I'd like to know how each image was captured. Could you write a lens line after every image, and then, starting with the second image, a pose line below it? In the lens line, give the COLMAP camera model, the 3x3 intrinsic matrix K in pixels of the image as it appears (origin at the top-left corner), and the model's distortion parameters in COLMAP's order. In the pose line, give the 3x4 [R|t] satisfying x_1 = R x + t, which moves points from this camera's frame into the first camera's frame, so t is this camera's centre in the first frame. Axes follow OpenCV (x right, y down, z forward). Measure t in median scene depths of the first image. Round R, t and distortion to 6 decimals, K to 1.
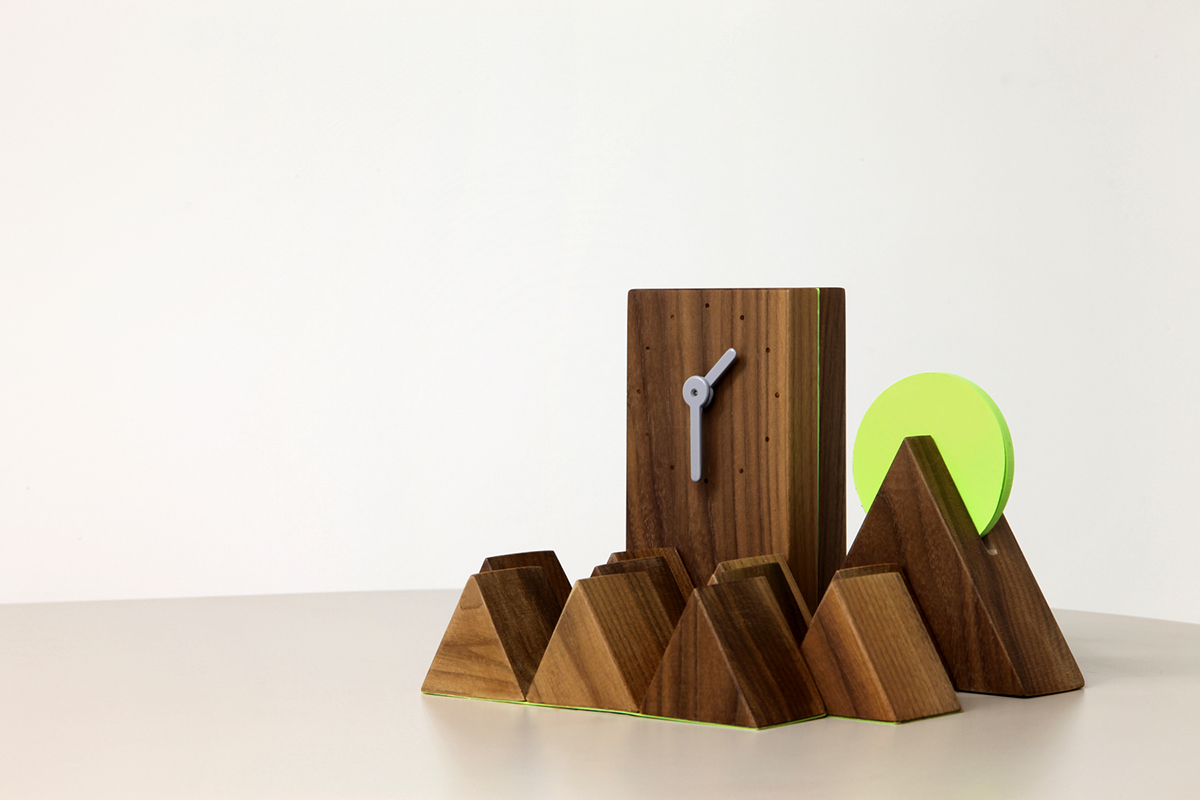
lens RADIAL K [[3120.3, 0, 601.6], [0, 3120.3, 399.8], [0, 0, 1]] dist [0.482130, 0.000000]
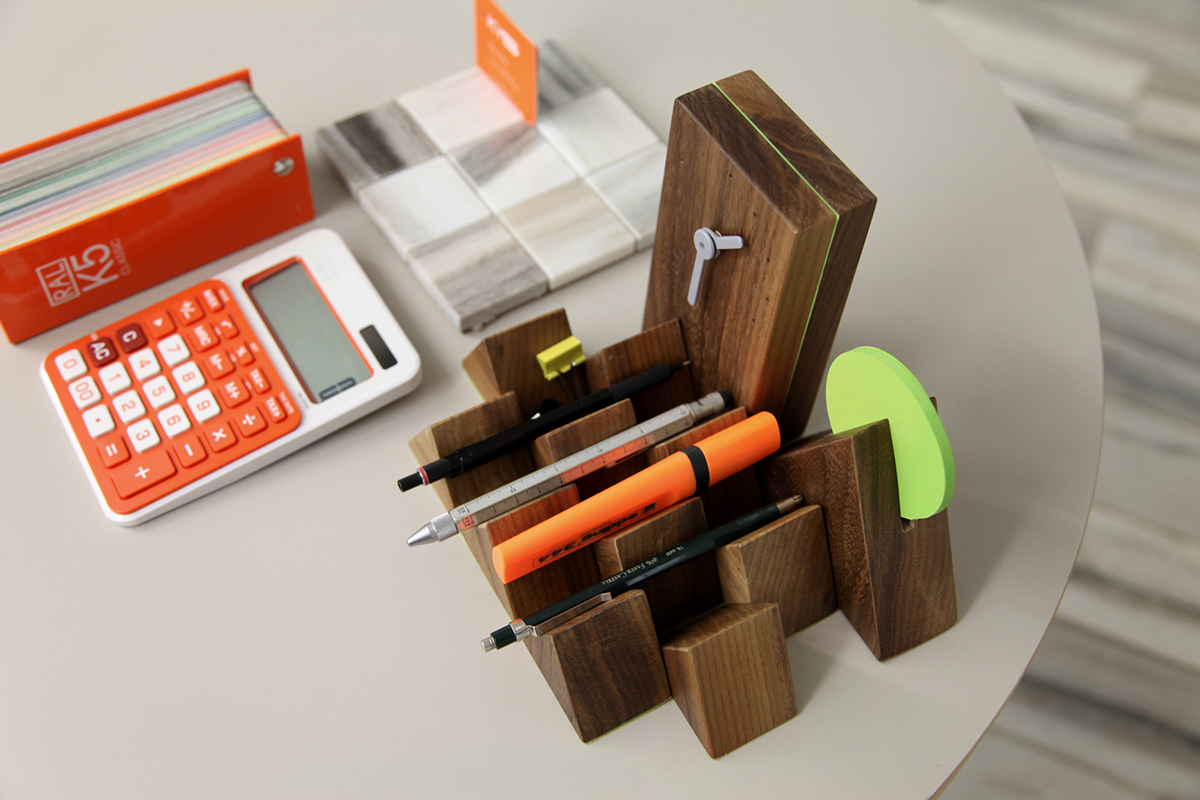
lens RADIAL K [[1285.1, 0, 593.5], [0, 1285.1, 395.6], [0, 0, 1]] dist [0.023990, 0.000000]
pose [[0.940034, 0.300416, -0.161514, 0.078948], [-0.070830, 0.635147, 0.769137, -0.290096], [0.333646, -0.711575, 0.618338, 0.707000]]
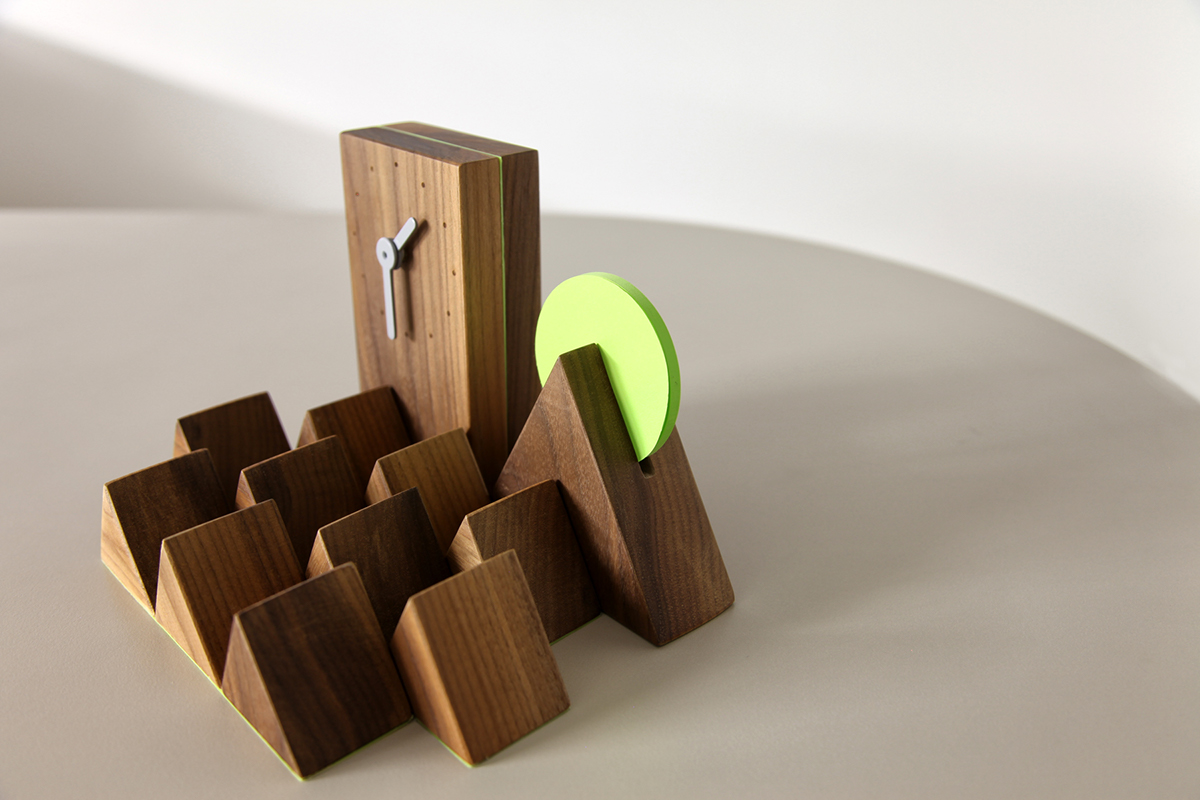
lens RADIAL K [[1090.7, 0, 595.4], [0, 1090.7, 397.5], [0, 0, 1]] dist [-0.031667, 0.000000]
pose [[0.992996, 0.058032, -0.102914, 0.135608], [-0.014034, 0.922827, 0.384959, -0.095408], [0.117312, -0.380819, 0.917178, 0.681878]]
